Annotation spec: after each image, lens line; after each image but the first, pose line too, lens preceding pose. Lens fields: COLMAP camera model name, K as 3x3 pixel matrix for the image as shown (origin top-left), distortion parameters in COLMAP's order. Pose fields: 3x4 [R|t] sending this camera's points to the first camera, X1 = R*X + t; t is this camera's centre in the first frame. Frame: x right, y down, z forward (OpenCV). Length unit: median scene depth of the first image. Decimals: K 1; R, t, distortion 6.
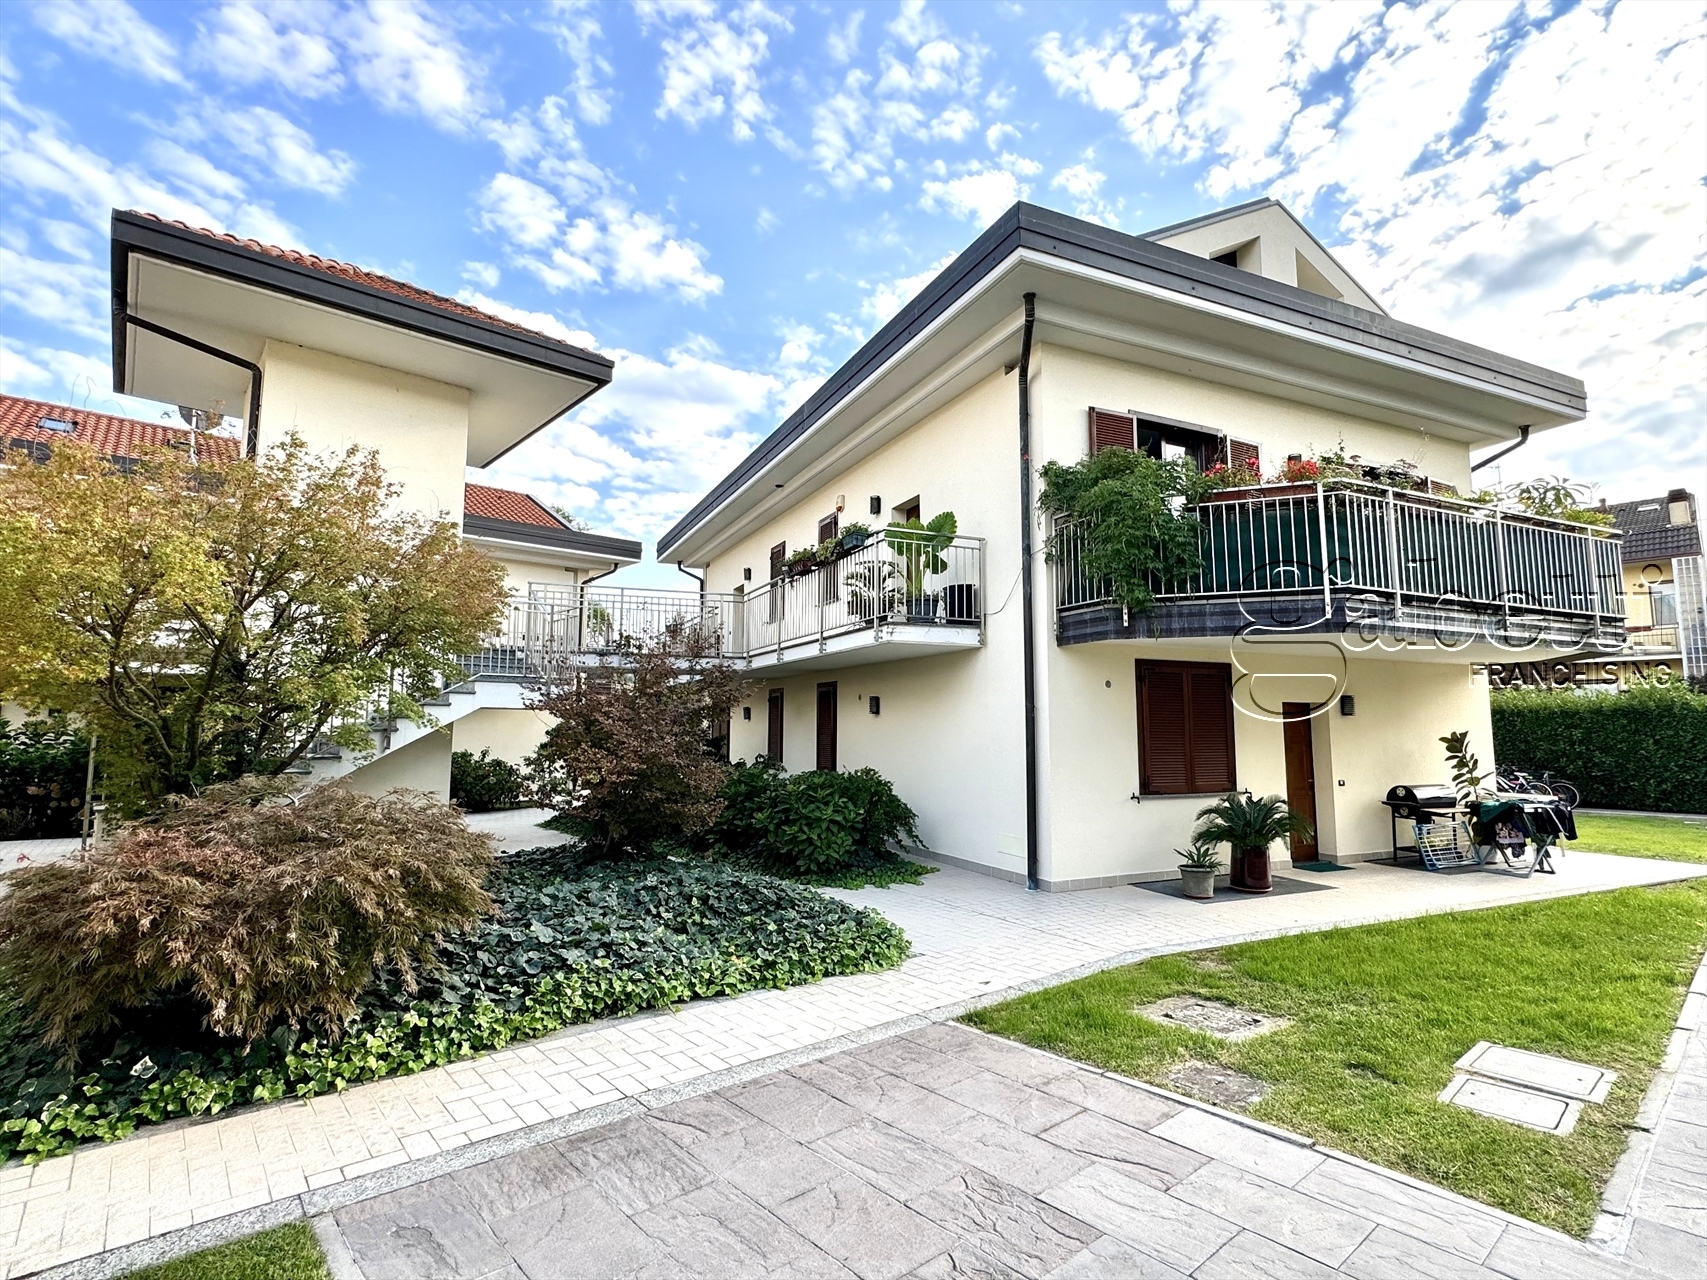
lens RADIAL K [[832.7, 0, 853.5], [0, 832.7, 640.0], [0, 0, 1]] dist [-0.000922, -0.000464]
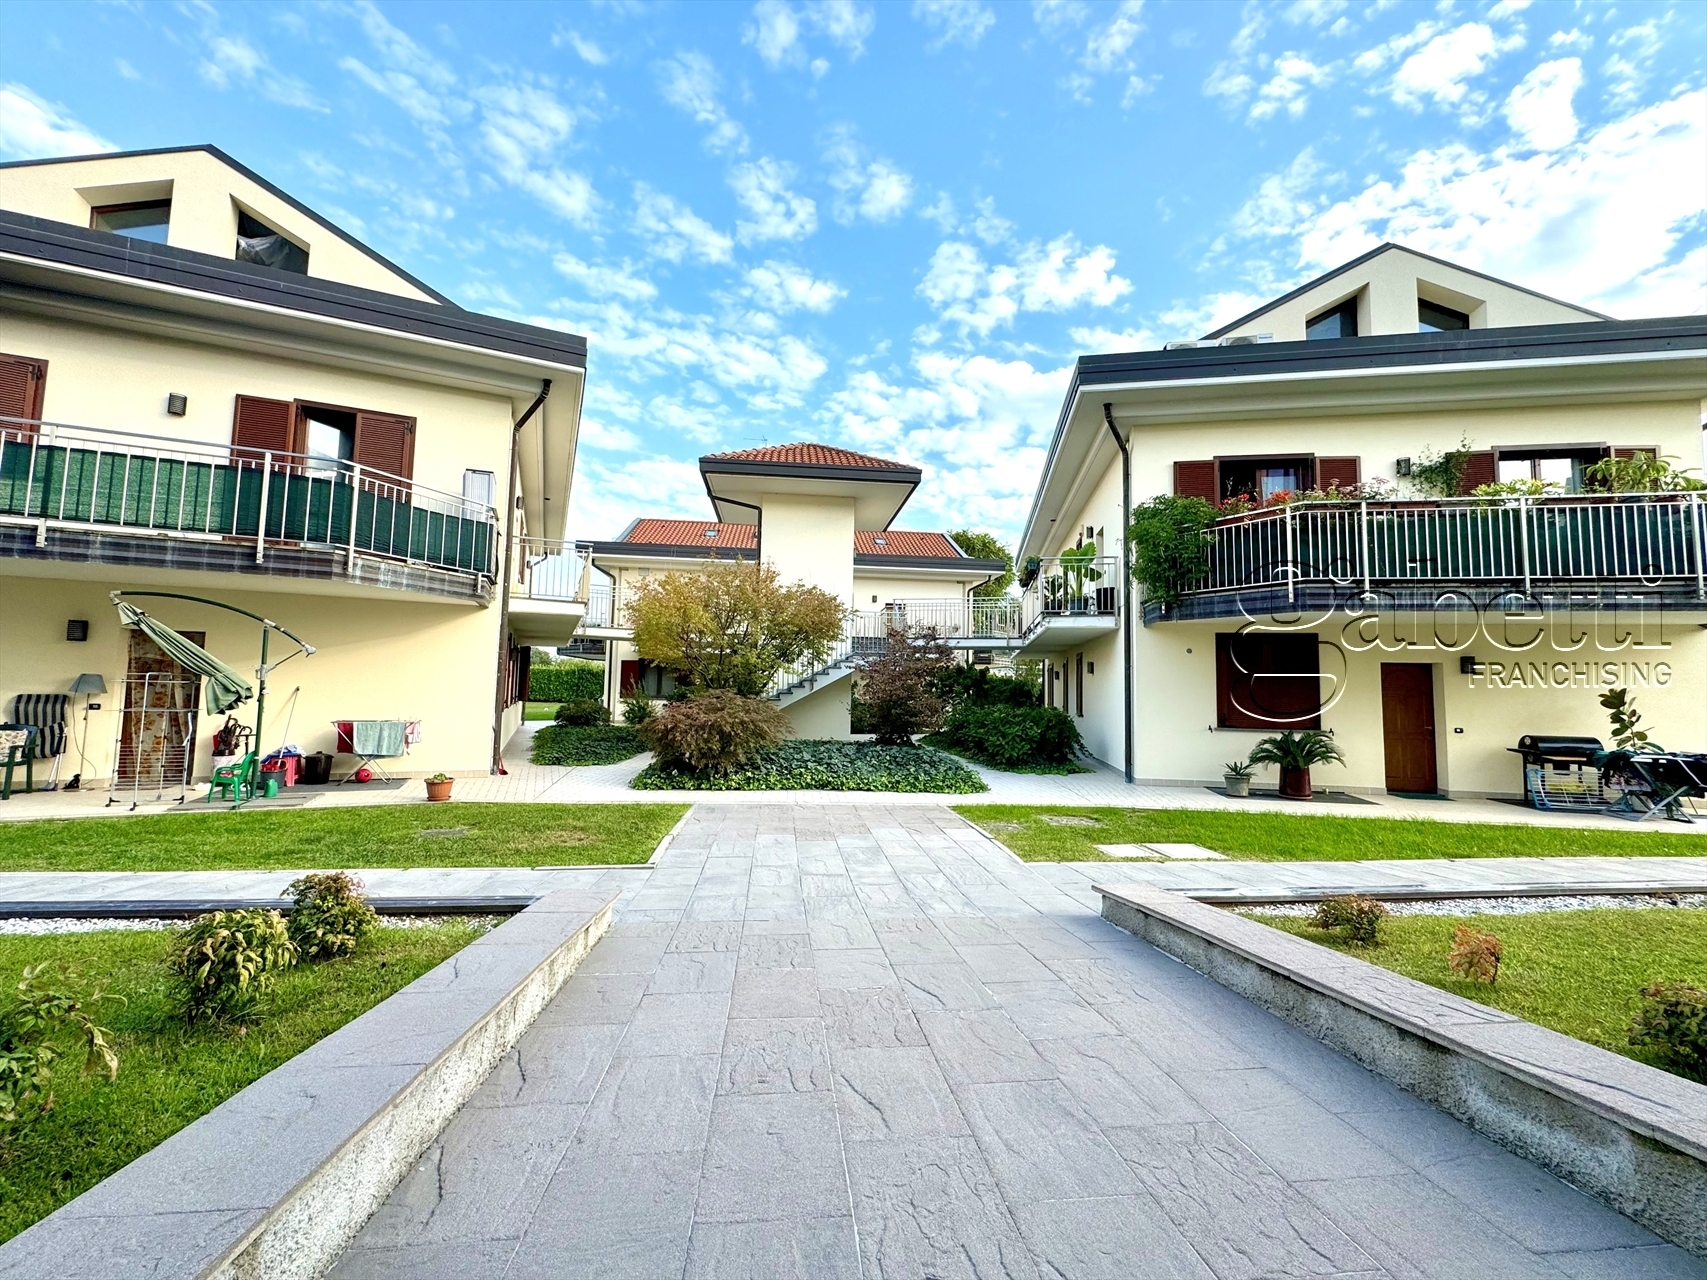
lens RADIAL K [[645.7, 0, 853.5], [0, 645.7, 640.0], [0, 0, 1]] dist [0.023840, -0.005700]
pose [[0.828651, -0.030325, -0.558943, 0.449296], [0.044964, 0.998911, 0.012465, -0.007152], [0.557956, -0.035462, 0.829112, -0.273987]]
